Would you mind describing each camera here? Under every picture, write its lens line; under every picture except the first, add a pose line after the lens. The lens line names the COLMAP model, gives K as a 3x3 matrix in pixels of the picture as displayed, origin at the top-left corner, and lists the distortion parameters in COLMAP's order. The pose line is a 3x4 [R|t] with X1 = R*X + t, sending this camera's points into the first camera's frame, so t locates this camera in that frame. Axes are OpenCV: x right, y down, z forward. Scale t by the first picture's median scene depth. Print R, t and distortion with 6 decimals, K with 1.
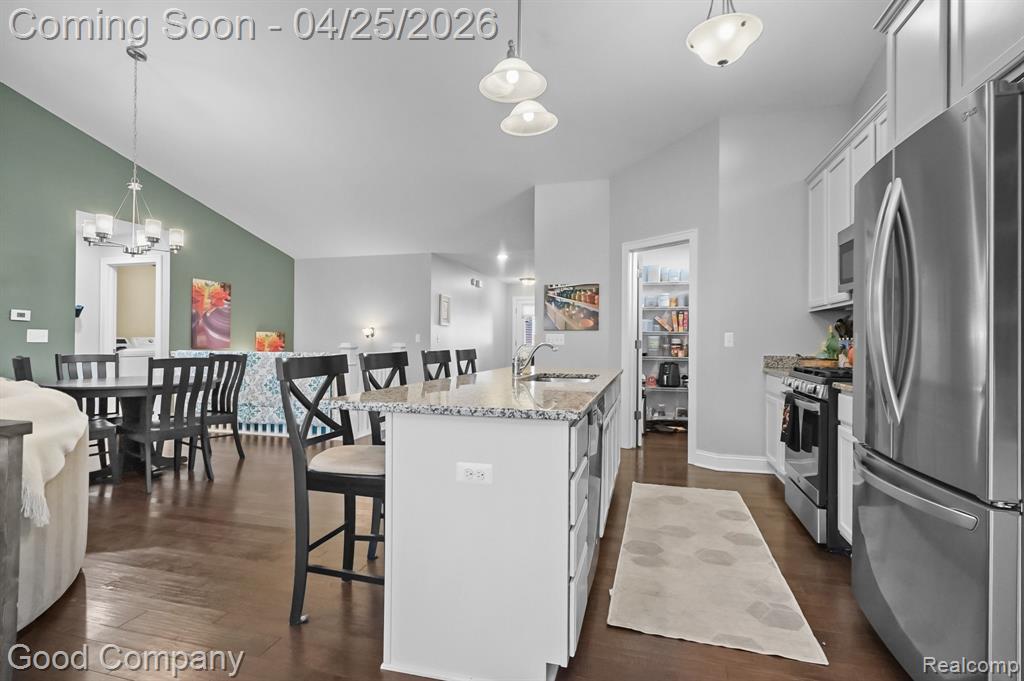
lens RADIAL K [[510.1, 0, 508.2], [0, 510.1, 338.0], [0, 0, 1]] dist [0.003735, 0.000839]
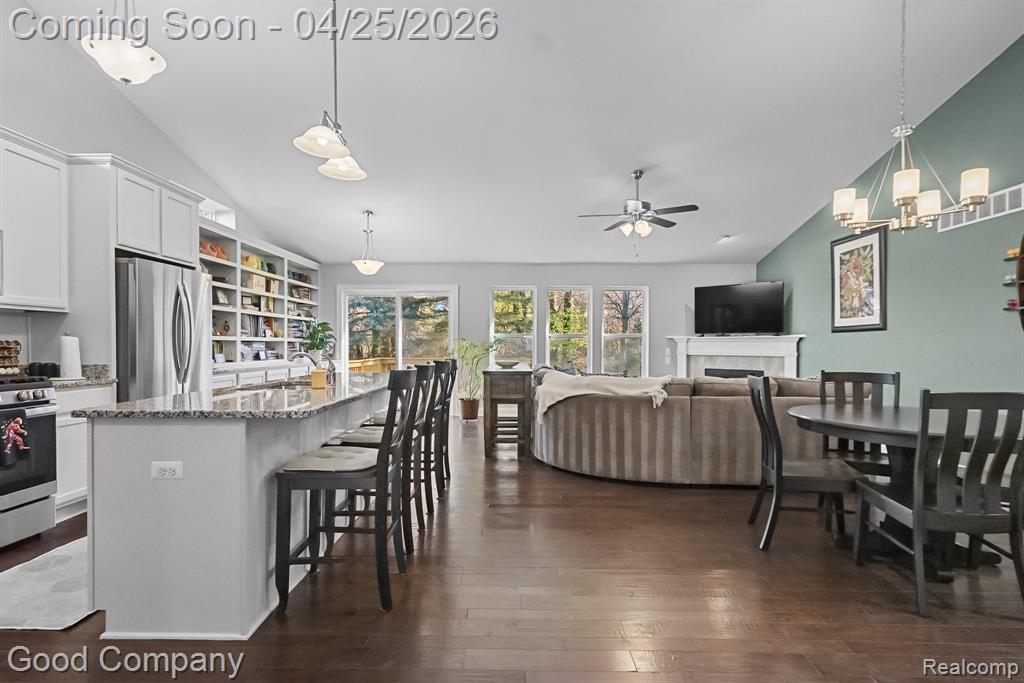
lens RADIAL K [[511.2, 0, 510.0], [0, 511.2, 347.3], [0, 0, 1]] dist [-0.001218, 0.000503]
pose [[-0.968103, -0.008298, -0.250414, -0.048206], [-0.008793, 0.999961, 0.000857, -0.003562], [0.250397, 0.003031, -0.968139, 1.343313]]
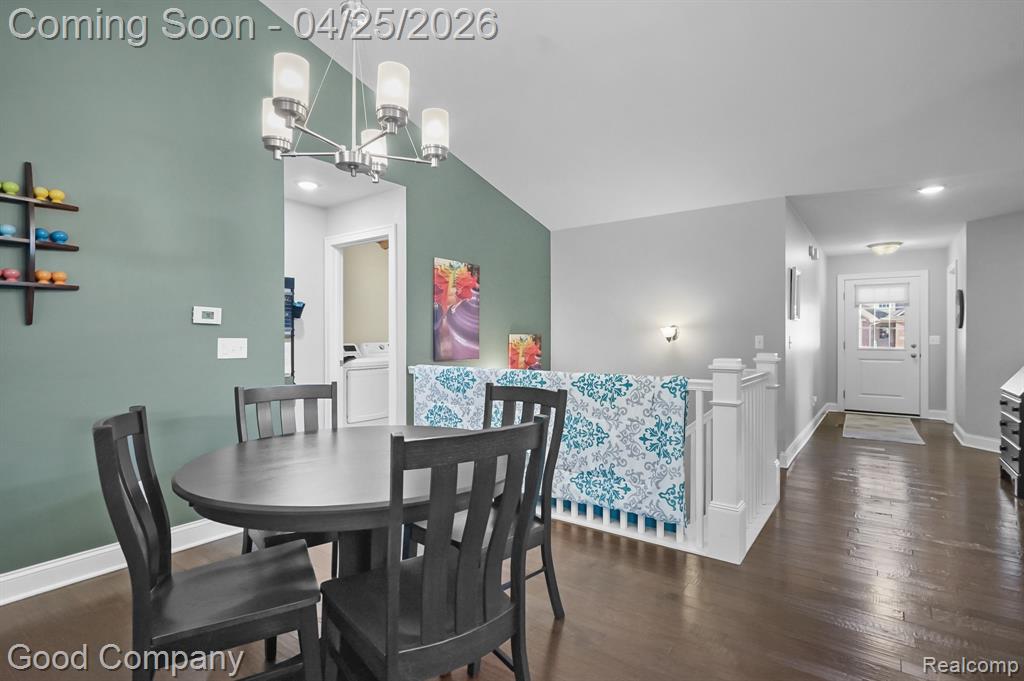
lens RADIAL K [[510.1, 0, 508.2], [0, 510.1, 338.0], [0, 0, 1]] dist [0.003735, 0.000839]
pose [[0.935434, -0.007314, -0.353426, -0.398891], [0.009747, 0.999939, 0.005105, -0.017146], [0.353367, -0.008221, 0.935448, 0.556418]]
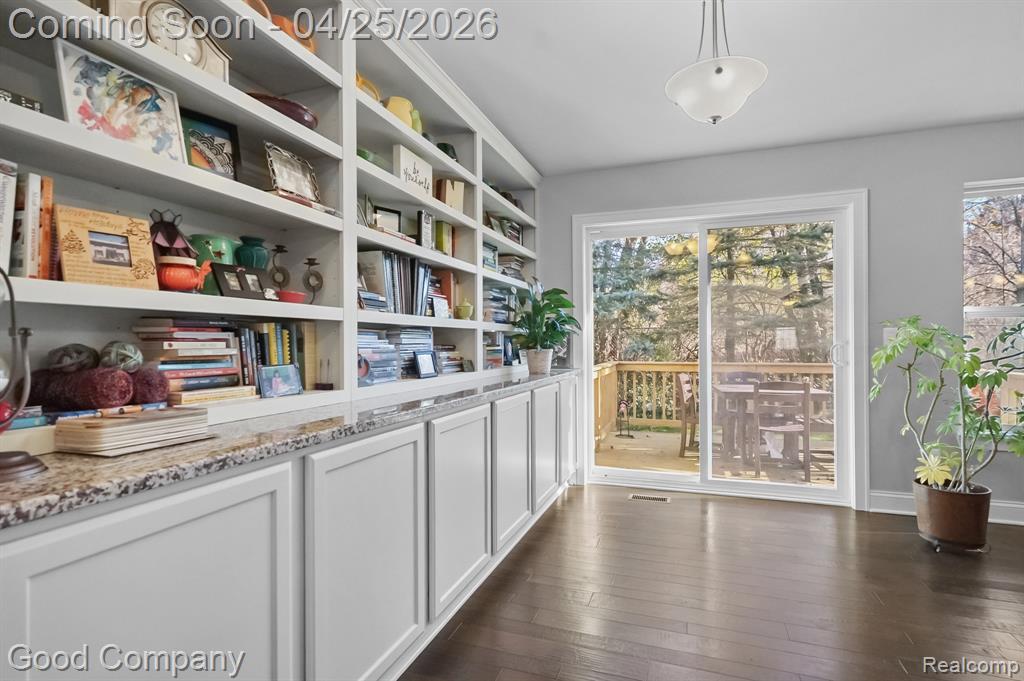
lens RADIAL K [[511.7, 0, 510.6], [0, 511.7, 337.2], [0, 0, 1]] dist [0.000604, 0.000508]
pose [[-0.996932, -0.002001, 0.078248, 0.121955], [-0.003096, 0.999899, -0.013878, 0.004256], [-0.078213, -0.014078, -0.996837, 0.375522]]
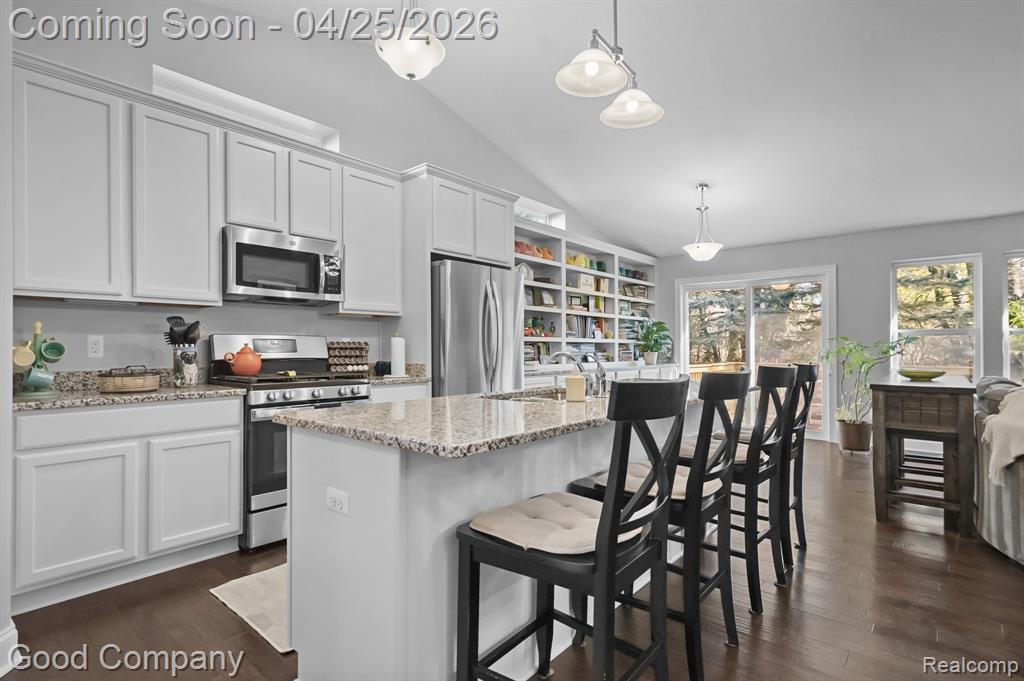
lens RADIAL K [[502.8, 0, 509.6], [0, 502.8, 342.5], [0, 0, 1]] dist [-0.000533, 0.000376]
pose [[-0.901989, -0.001320, 0.431757, -0.117087], [-0.006923, 0.999911, -0.011405, 0.002786], [-0.431704, -0.013276, -0.901918, 1.107882]]
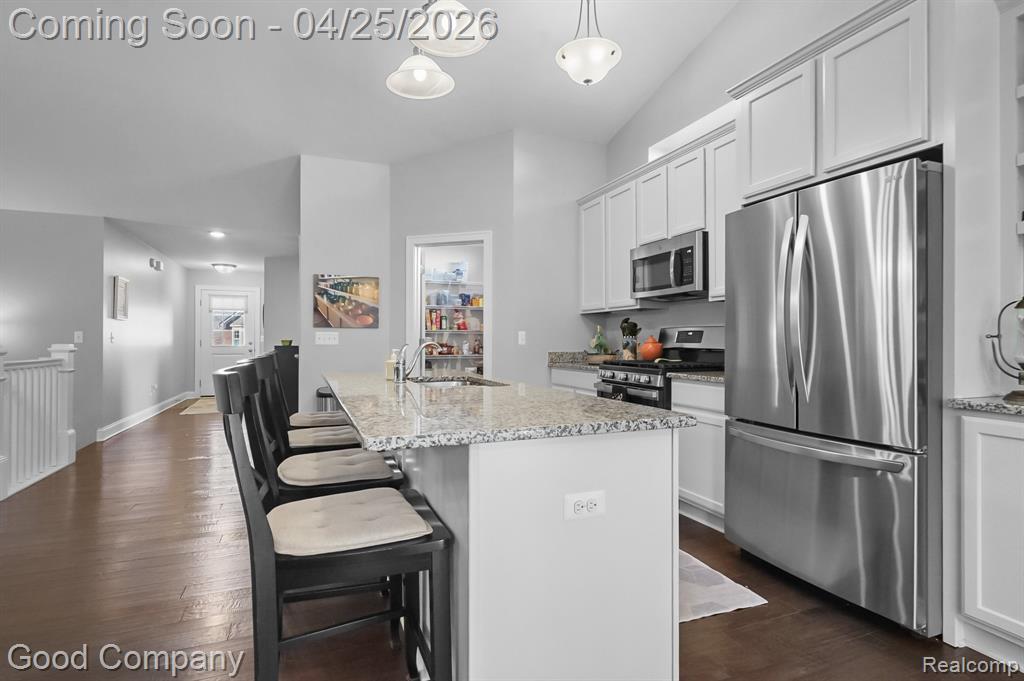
lens RADIAL K [[511.7, 0, 510.6], [0, 511.7, 337.2], [0, 0, 1]] dist [0.000604, 0.000508]
pose [[0.792833, -0.002979, 0.609432, -0.224461], [0.001743, 0.999995, 0.002620, -0.001070], [-0.609436, -0.001015, 0.792834, 0.147148]]
